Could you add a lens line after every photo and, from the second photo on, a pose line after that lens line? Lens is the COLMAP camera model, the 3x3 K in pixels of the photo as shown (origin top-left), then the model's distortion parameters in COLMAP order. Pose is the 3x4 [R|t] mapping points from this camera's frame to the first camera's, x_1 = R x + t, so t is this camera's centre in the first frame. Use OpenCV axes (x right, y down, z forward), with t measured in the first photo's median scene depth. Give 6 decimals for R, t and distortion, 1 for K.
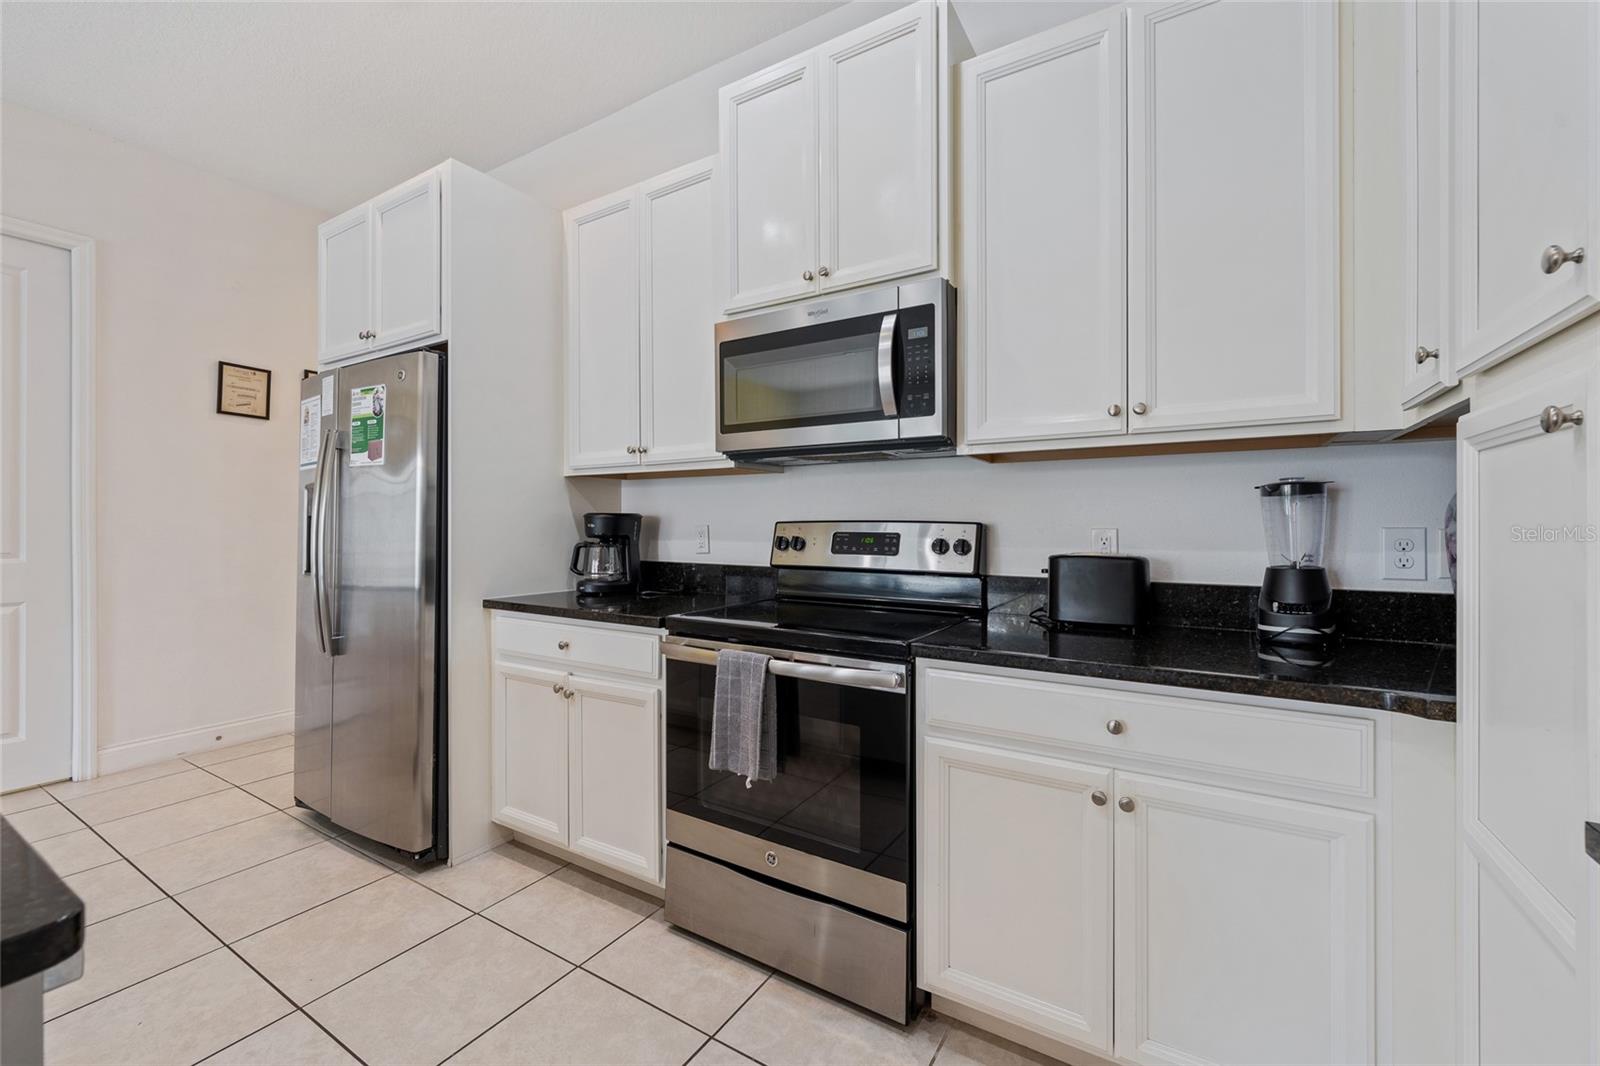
lens RADIAL K [[651.7, 0, 822.8], [0, 651.7, 522.7], [0, 0, 1]] dist [0.000033, 0.000088]
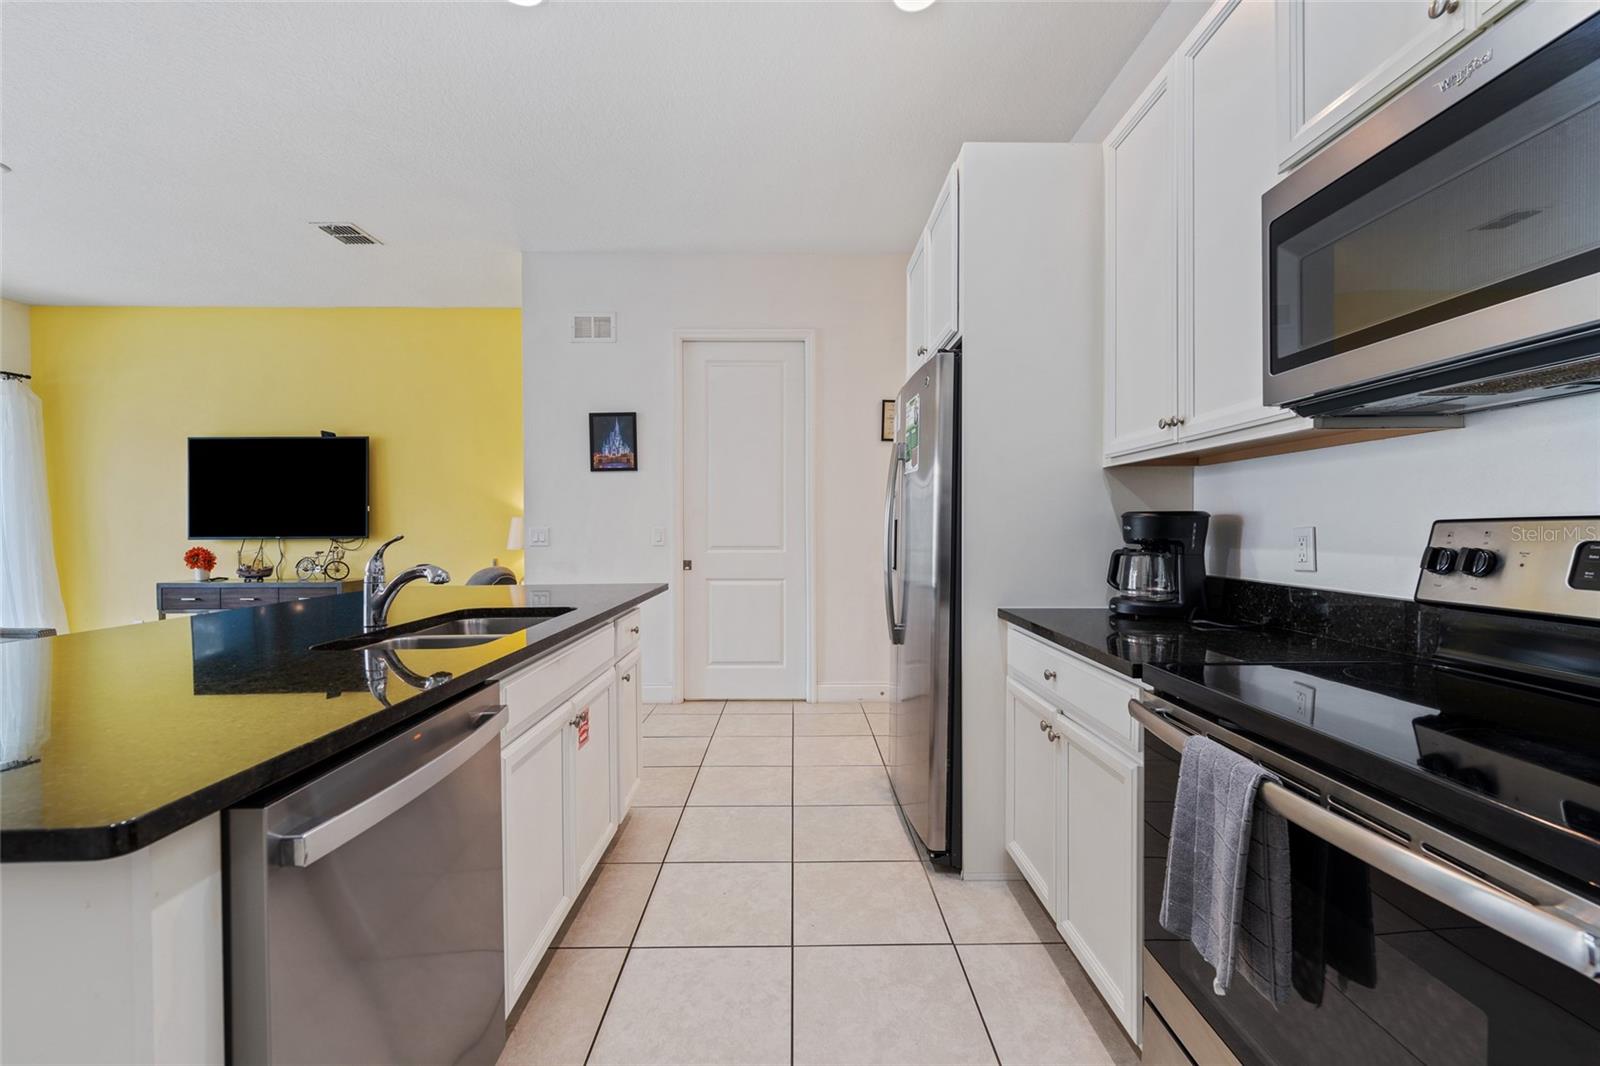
lens RADIAL K [[651.7, 0, 791.6], [0, 651.7, 537.6], [0, 0, 1]] dist [0.000033, 0.000088]
pose [[0.510617, 0.010673, -0.859742, 0.121732], [0.005573, 0.999861, 0.015722, 0.001678], [0.859790, -0.012819, 0.510486, 0.276491]]
